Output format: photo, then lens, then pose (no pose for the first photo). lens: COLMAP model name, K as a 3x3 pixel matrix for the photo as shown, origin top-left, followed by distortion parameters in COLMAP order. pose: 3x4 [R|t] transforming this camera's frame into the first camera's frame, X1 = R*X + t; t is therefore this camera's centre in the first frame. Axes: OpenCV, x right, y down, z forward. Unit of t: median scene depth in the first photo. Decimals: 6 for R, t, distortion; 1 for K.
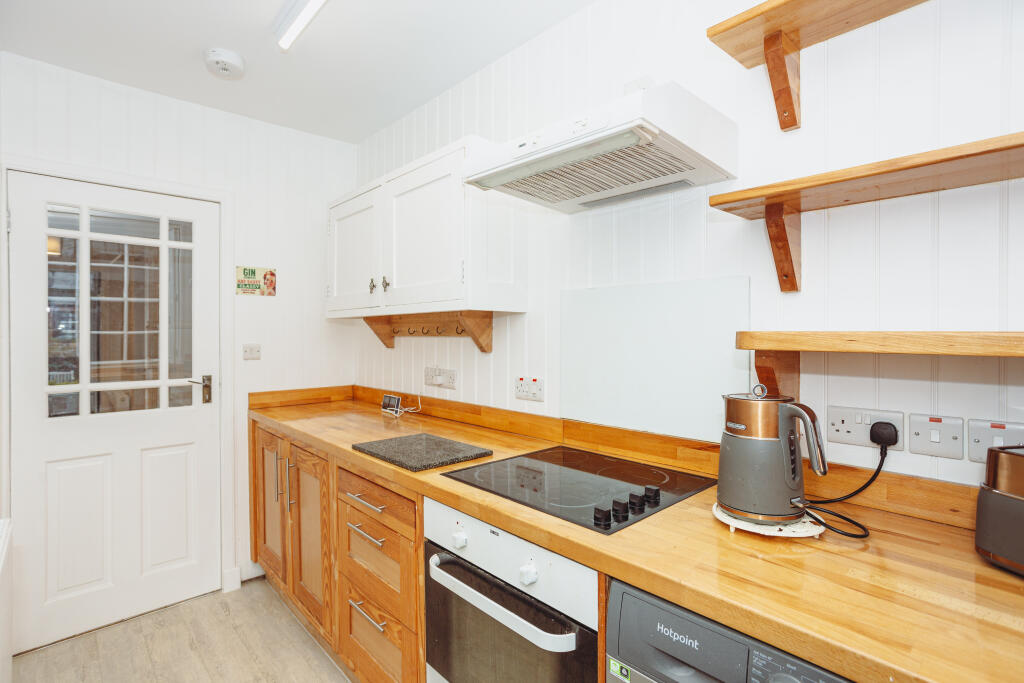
lens RADIAL K [[489.3, 0, 511.9], [0, 489.3, 349.8], [0, 0, 1]] dist [-0.001908, 0.000513]
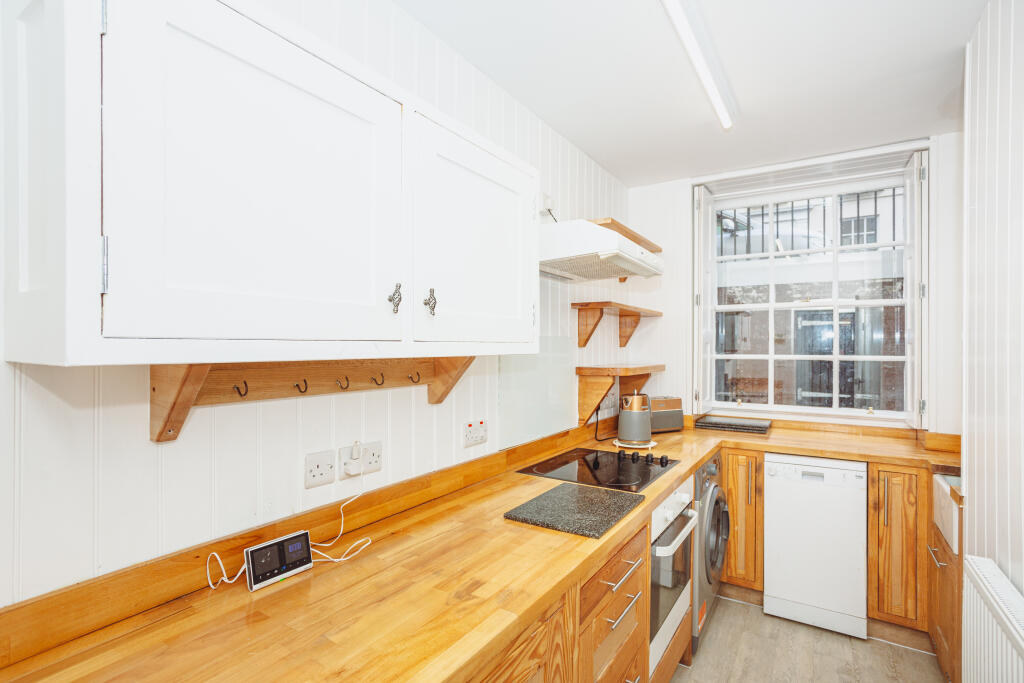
lens RADIAL K [[489.3, 0, 511.9], [0, 489.3, 349.8], [0, 0, 1]] dist [-0.001908, 0.000513]
pose [[-0.247884, -0.002409, 0.968787, -0.908122], [0.026651, 0.999601, 0.009305, -0.091231], [-0.968423, 0.028126, -0.247721, 1.149194]]
